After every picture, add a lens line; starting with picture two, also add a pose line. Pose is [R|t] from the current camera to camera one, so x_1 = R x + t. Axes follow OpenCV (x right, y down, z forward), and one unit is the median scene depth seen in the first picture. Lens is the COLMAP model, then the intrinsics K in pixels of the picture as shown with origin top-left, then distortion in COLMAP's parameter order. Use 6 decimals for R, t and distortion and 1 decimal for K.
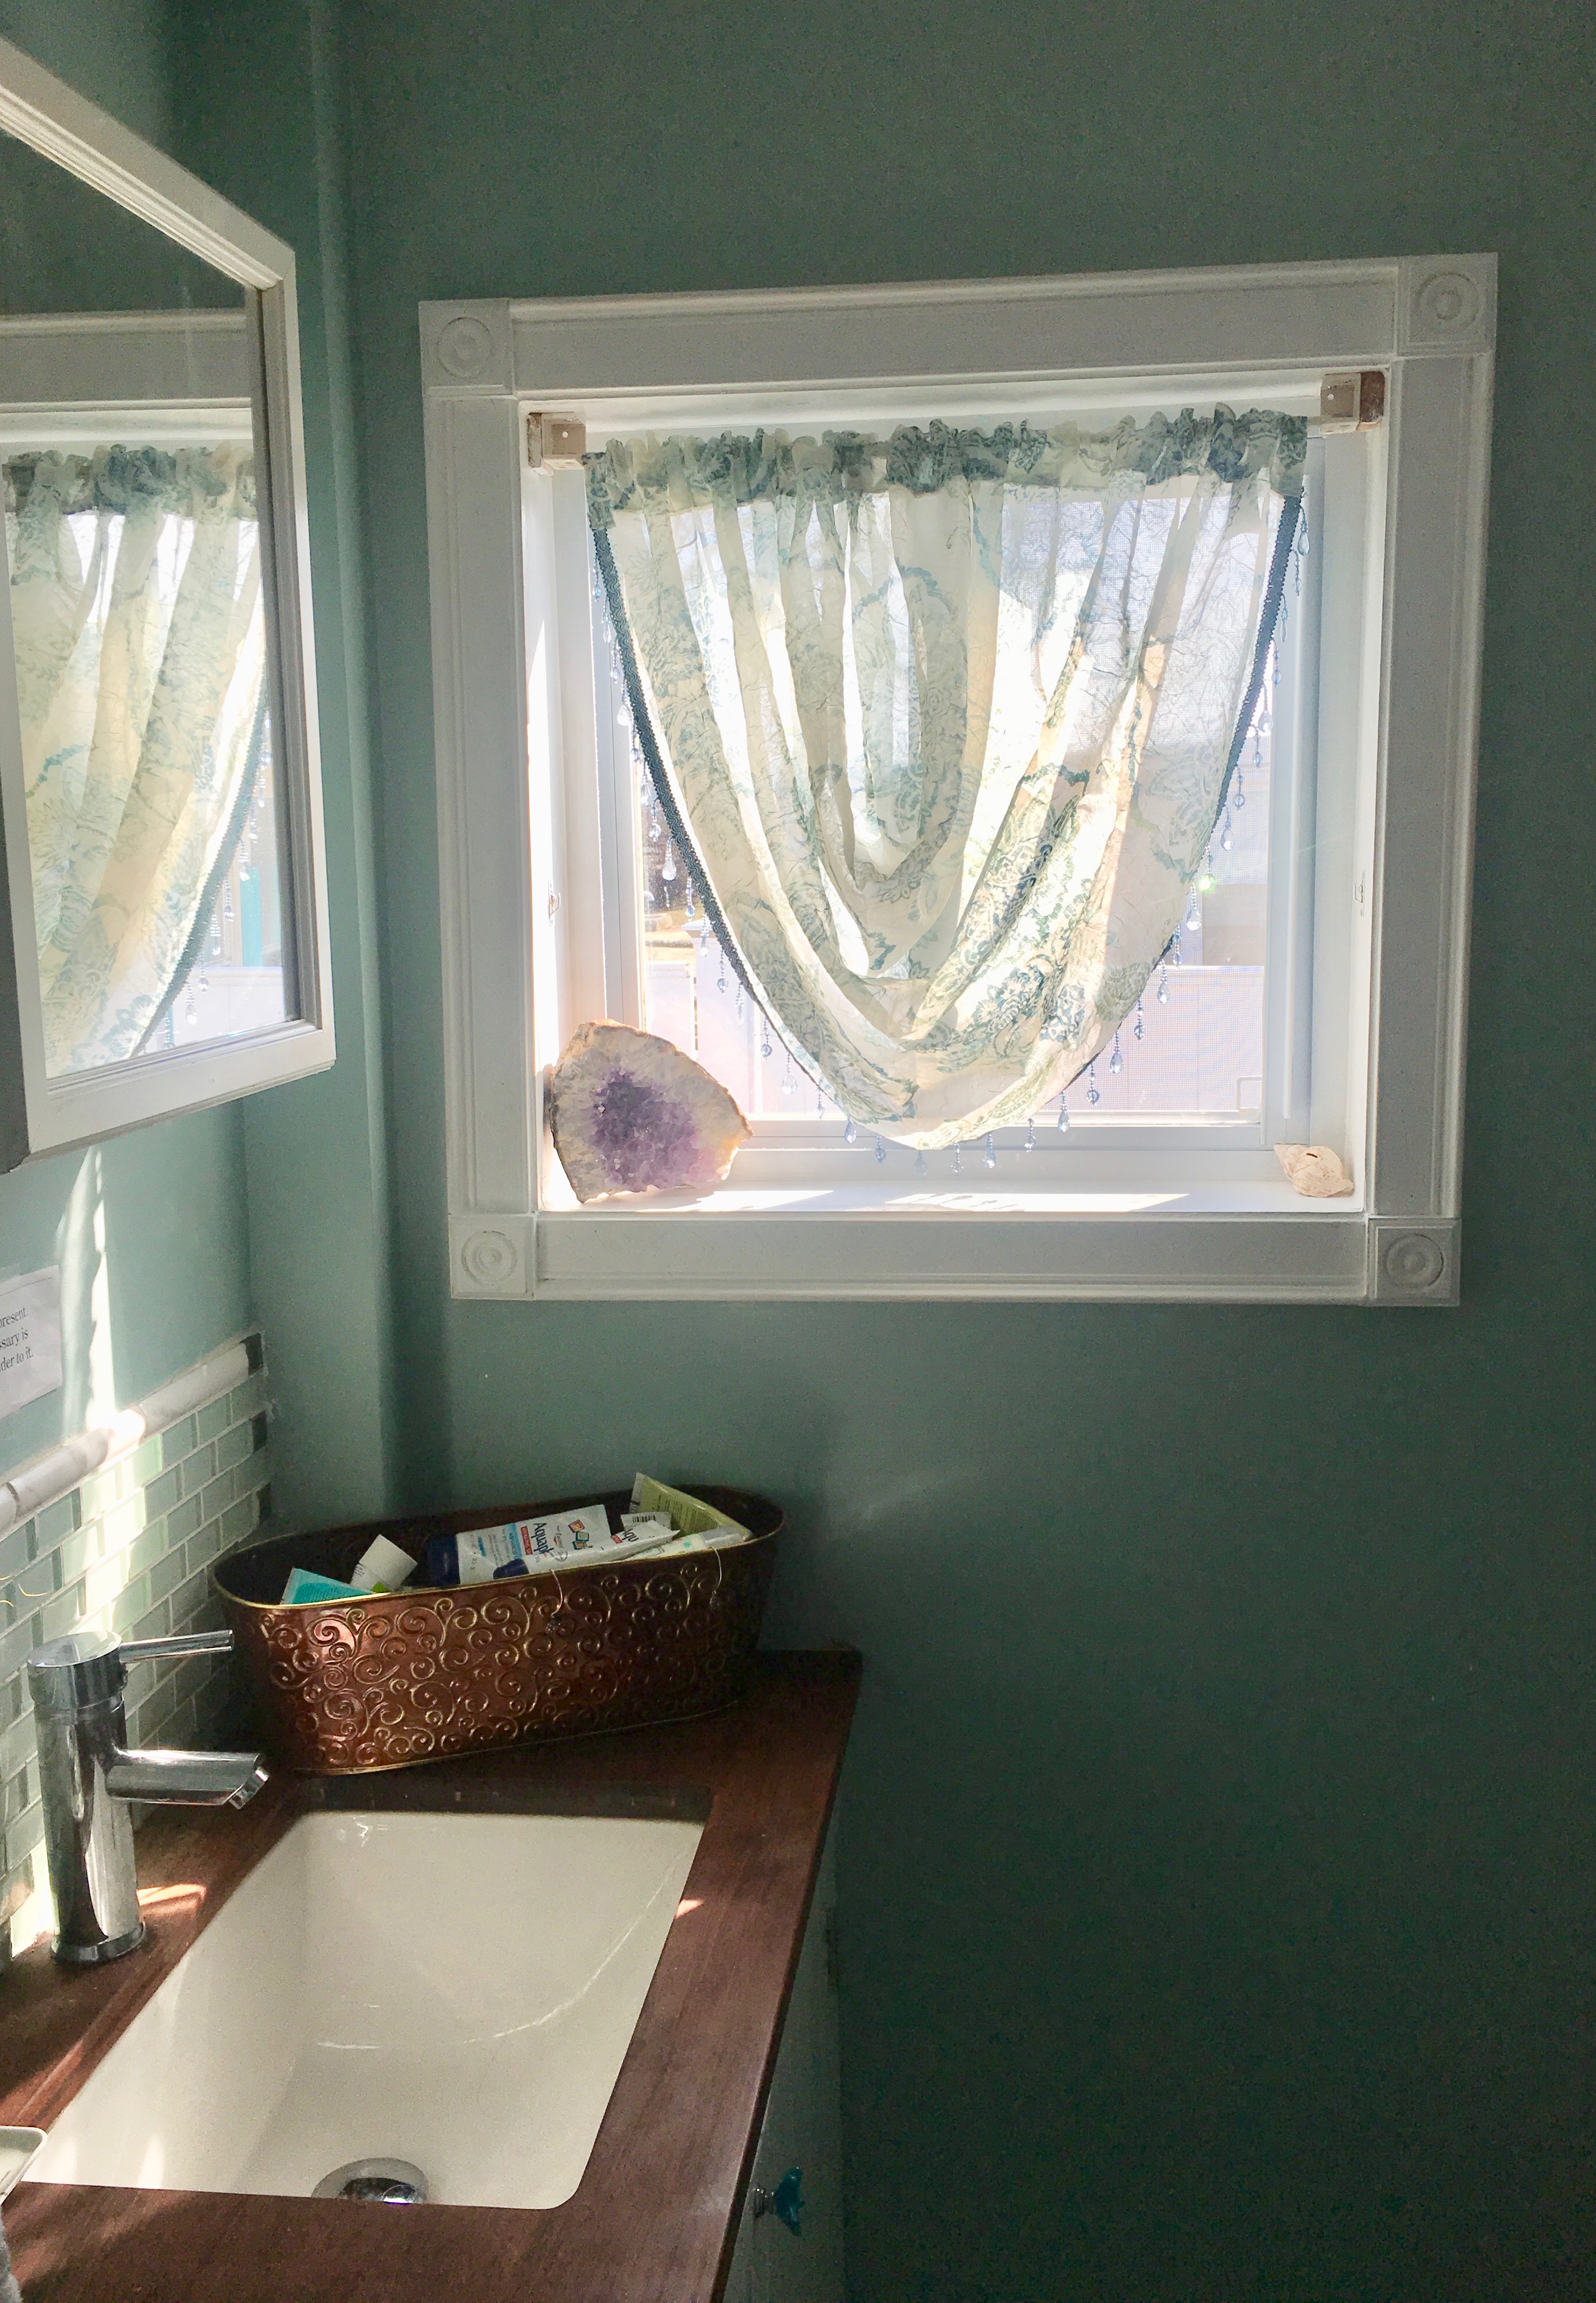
lens RADIAL K [[2159.8, 0, 800.8], [0, 2159.8, 1153.0], [0, 0, 1]] dist [0.024066, 0.000000]
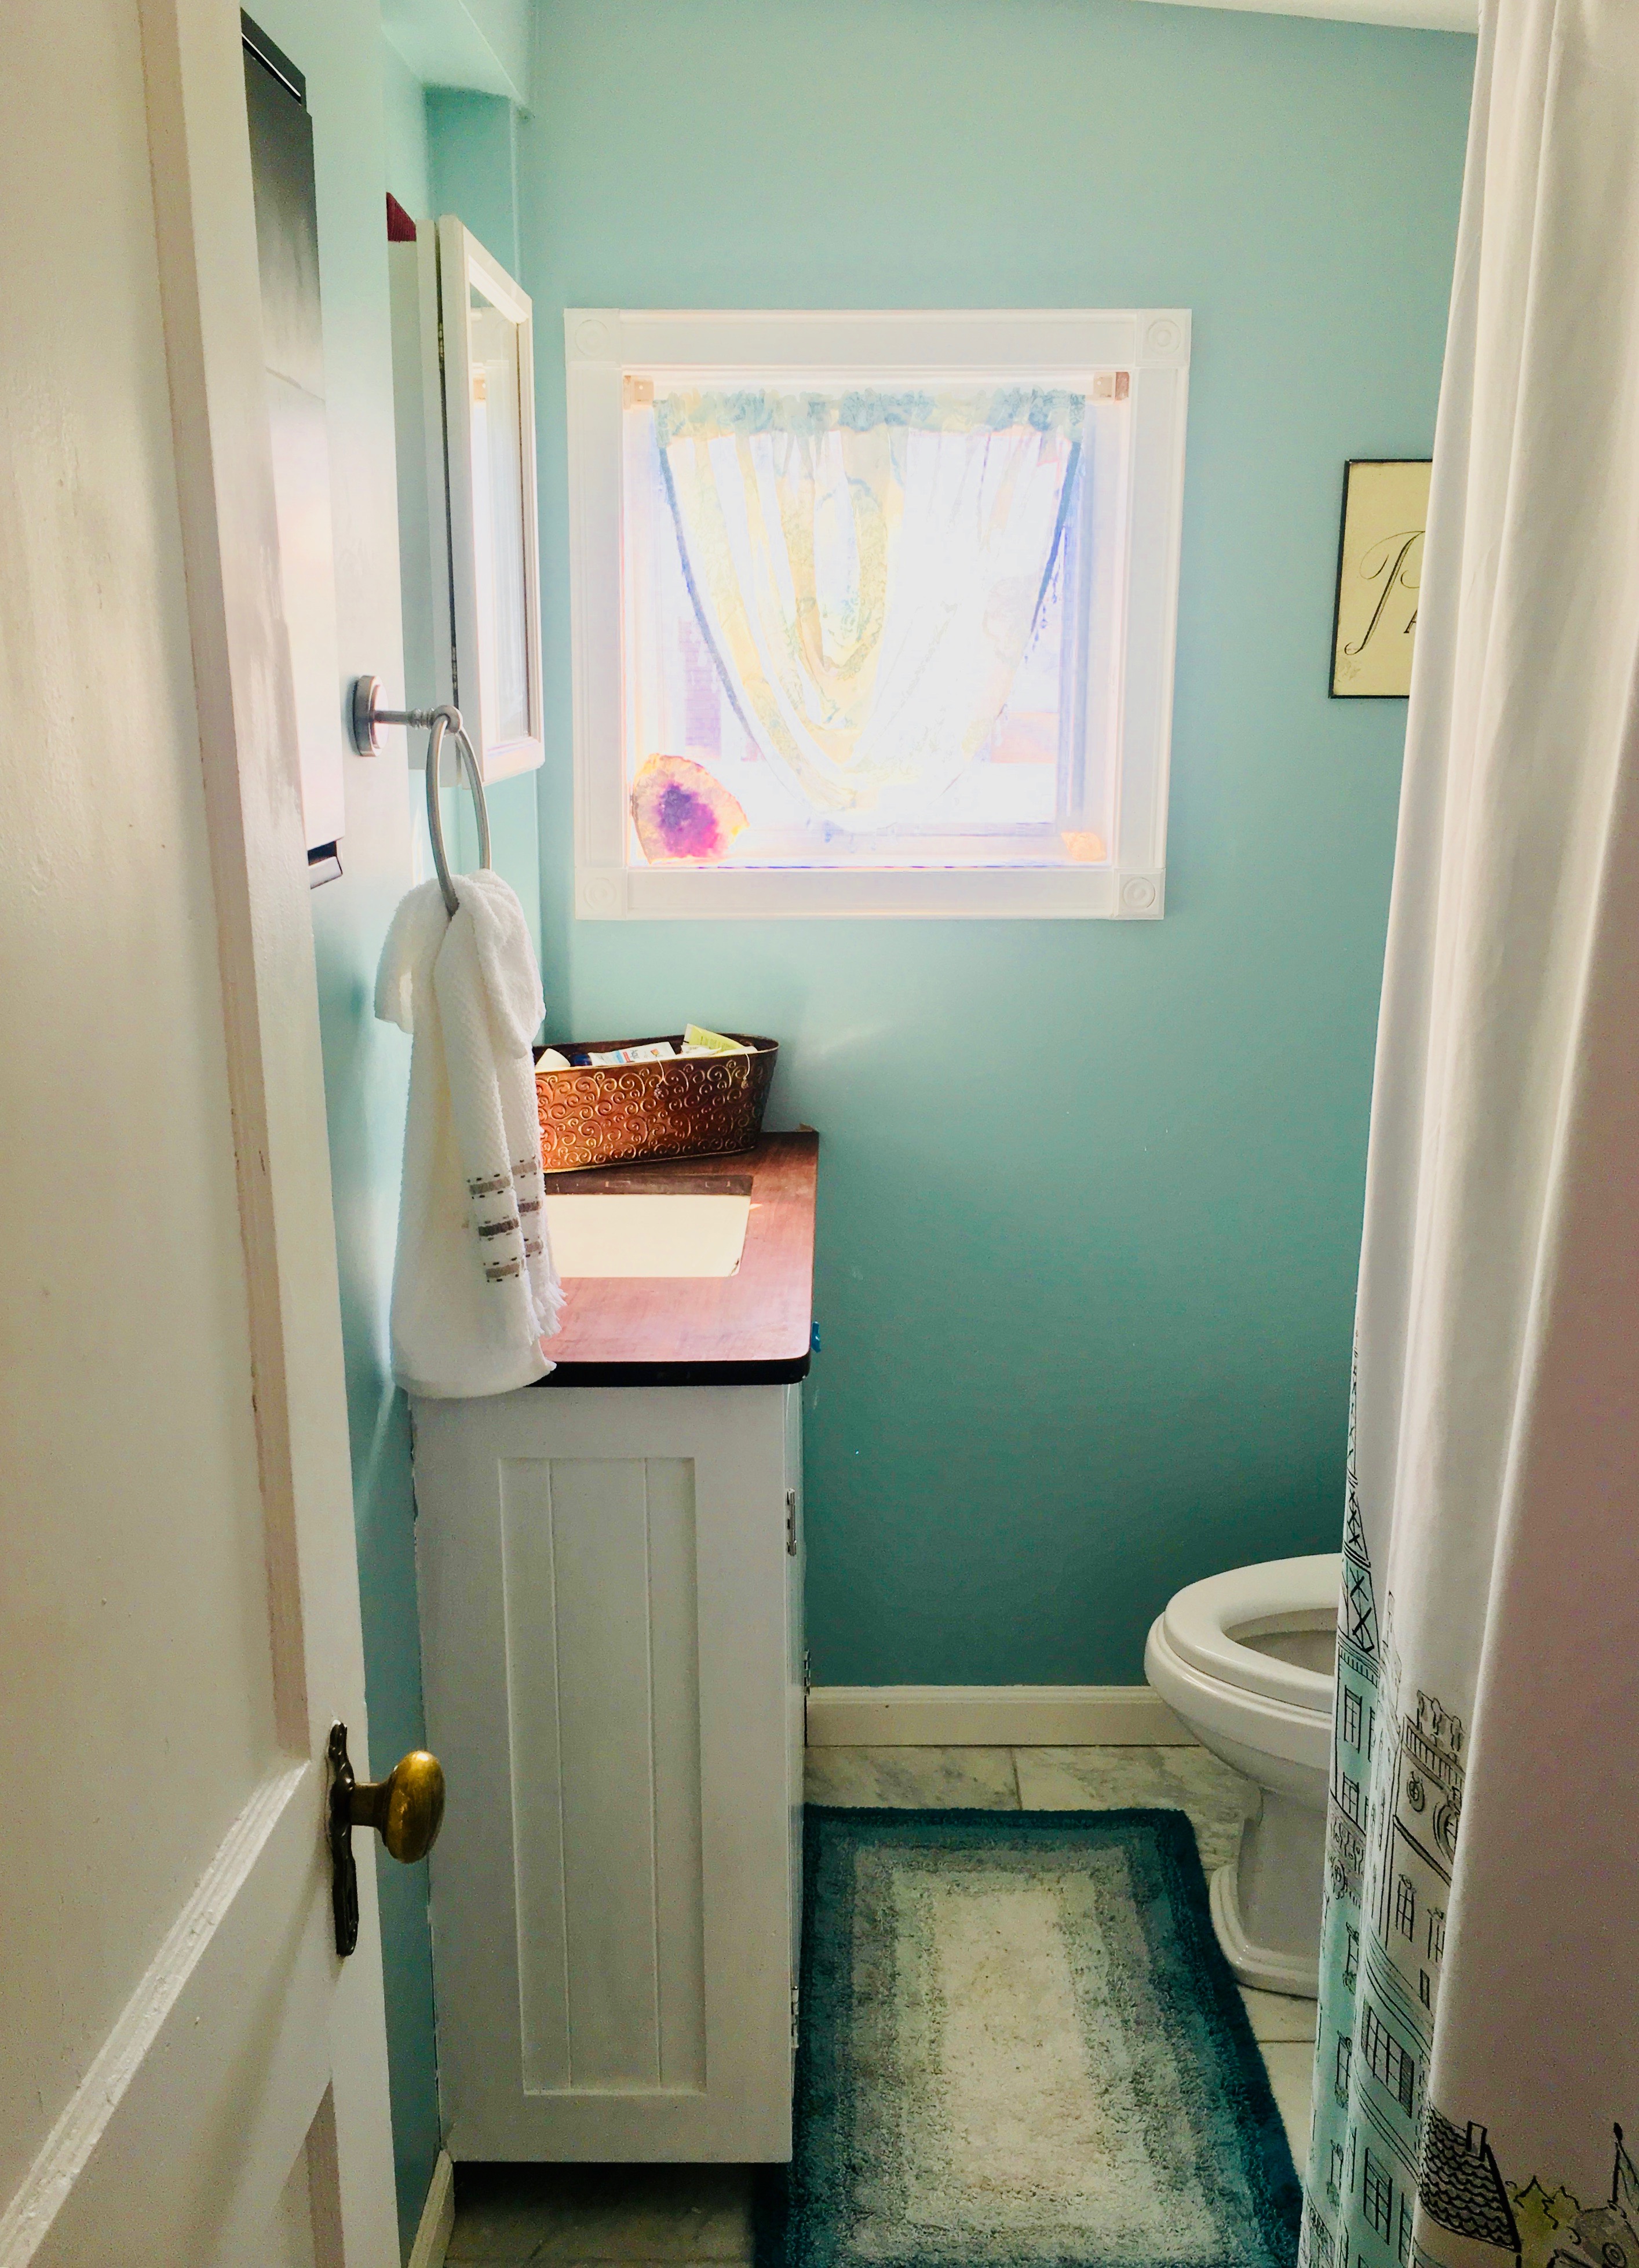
lens RADIAL K [[1985.3, 0, 820.8], [0, 1985.3, 1134.8], [0, 0, 1]] dist [0.021525, 0.004433]
pose [[0.995124, -0.007181, 0.098370, -0.129815], [-0.001479, 0.996147, 0.087681, 0.101958], [-0.098621, -0.087399, 0.991280, -0.573576]]
